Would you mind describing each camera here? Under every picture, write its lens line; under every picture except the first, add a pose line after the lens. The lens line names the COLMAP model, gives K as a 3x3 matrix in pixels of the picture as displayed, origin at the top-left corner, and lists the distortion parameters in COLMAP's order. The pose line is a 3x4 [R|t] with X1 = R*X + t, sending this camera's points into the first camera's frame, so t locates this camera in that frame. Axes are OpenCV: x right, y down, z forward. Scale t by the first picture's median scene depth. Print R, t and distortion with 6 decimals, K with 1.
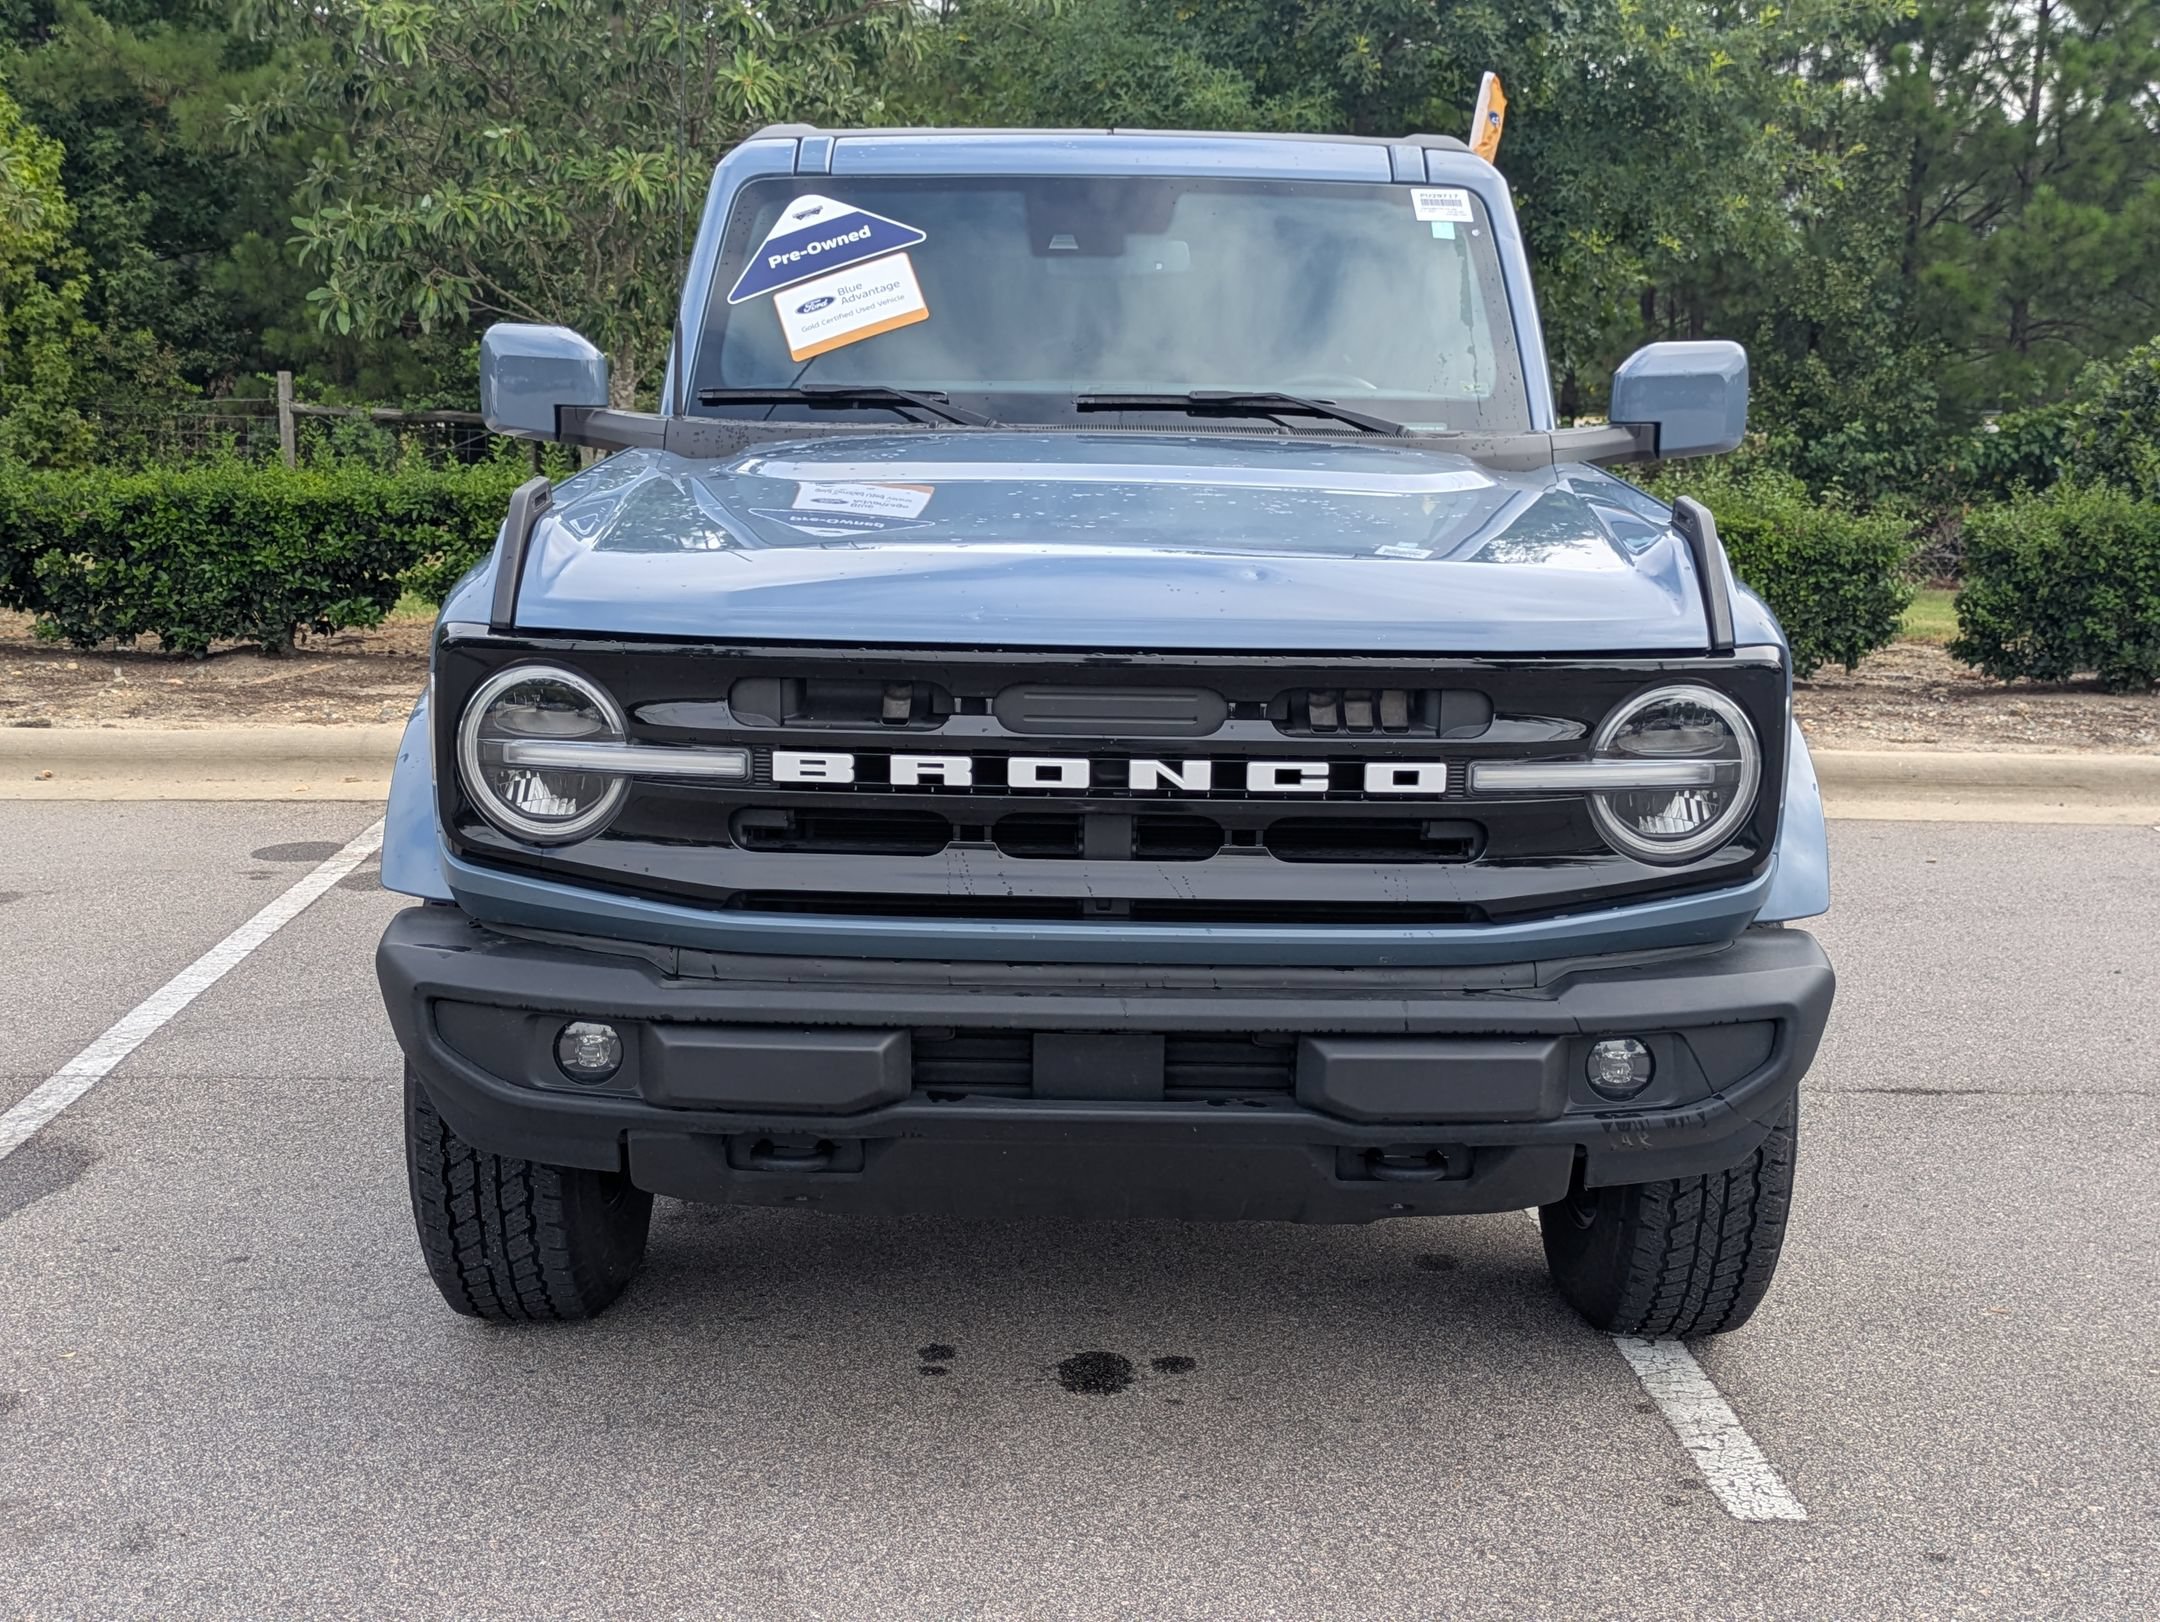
lens RADIAL K [[2581.3, 0, 1091.5], [0, 2581.3, 806.9], [0, 0, 1]] dist [0.046966, 0.000000]
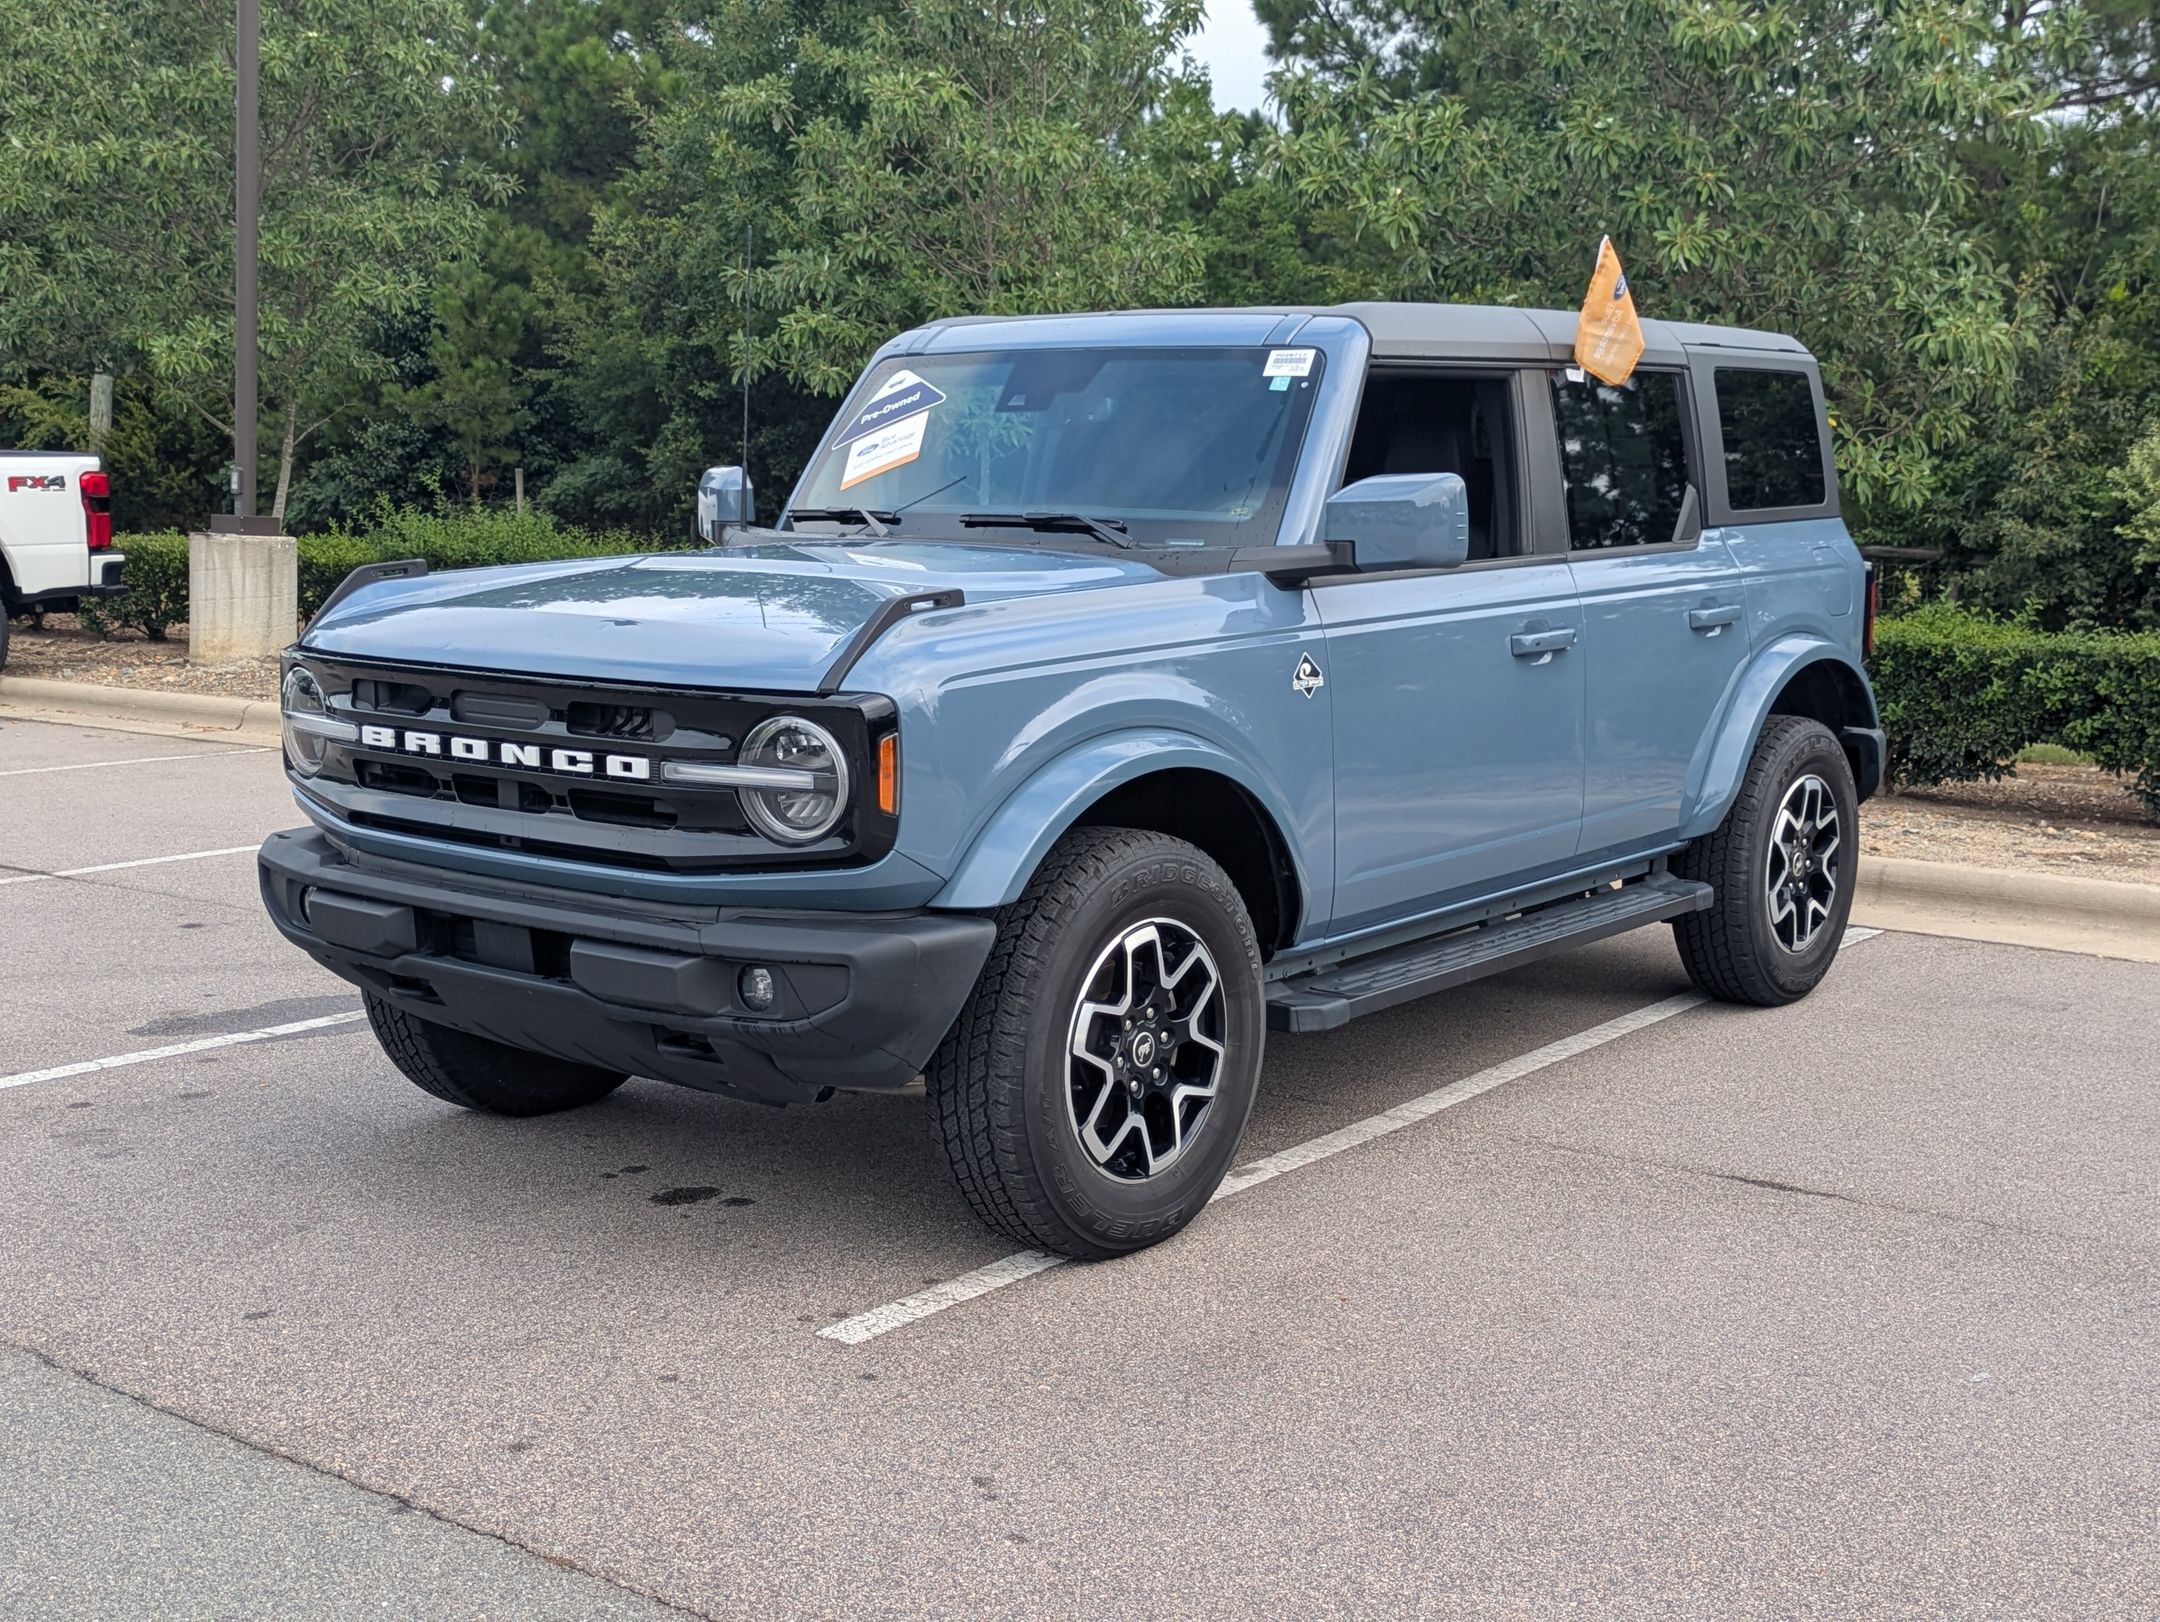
lens RADIAL K [[2581.3, 0, 1133.8], [0, 2581.3, 820.3], [0, 0, 1]] dist [0.046966, 0.000000]
pose [[0.789454, 0.076771, -0.608989, 1.223414], [-0.106113, 0.994279, -0.012216, 0.006292], [0.604567, 0.074266, 0.793084, 0.008933]]
